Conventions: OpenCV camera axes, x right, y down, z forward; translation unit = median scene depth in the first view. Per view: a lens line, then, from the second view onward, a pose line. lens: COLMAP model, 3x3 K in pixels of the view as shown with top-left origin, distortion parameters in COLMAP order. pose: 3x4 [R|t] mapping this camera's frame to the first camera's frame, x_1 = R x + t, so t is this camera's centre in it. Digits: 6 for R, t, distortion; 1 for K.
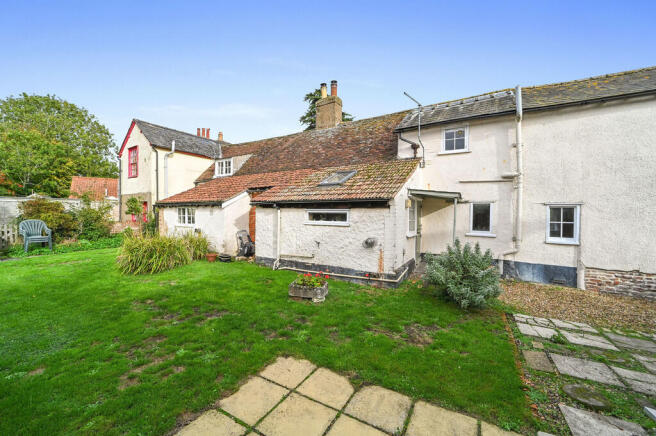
lens RADIAL K [[258.3, 0, 326.7], [0, 258.3, 215.7], [0, 0, 1]] dist [-0.028961, 0.004235]
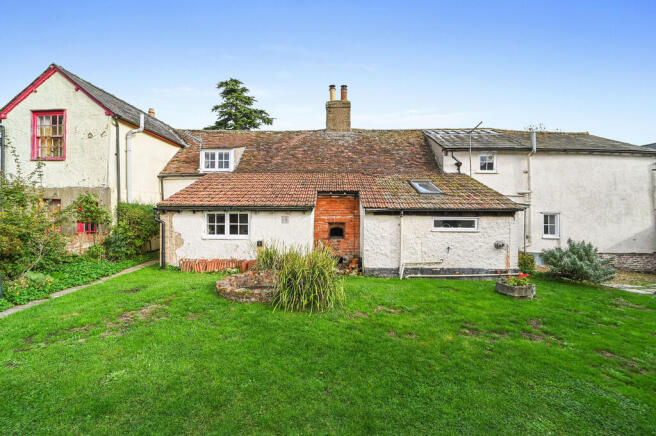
lens RADIAL K [[258.3, 0, 322.6], [0, 258.3, 216.0], [0, 0, 1]] dist [-0.028961, 0.004235]
pose [[0.867712, -0.003335, 0.497057, -0.952347], [0.005825, 0.999977, -0.003460, -0.026472], [-0.497034, 0.005898, 0.867711, 0.312147]]
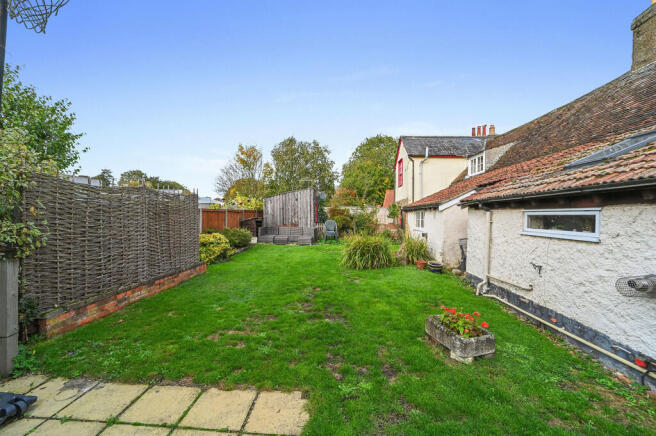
lens RADIAL K [[258.3, 0, 323.7], [0, 258.3, 212.5], [0, 0, 1]] dist [-0.028961, 0.004235]
pose [[0.461246, -0.009244, -0.887224, 0.233800], [-0.022750, 0.999494, -0.022241, 0.005619], [0.886981, 0.030443, 0.460802, 0.288398]]
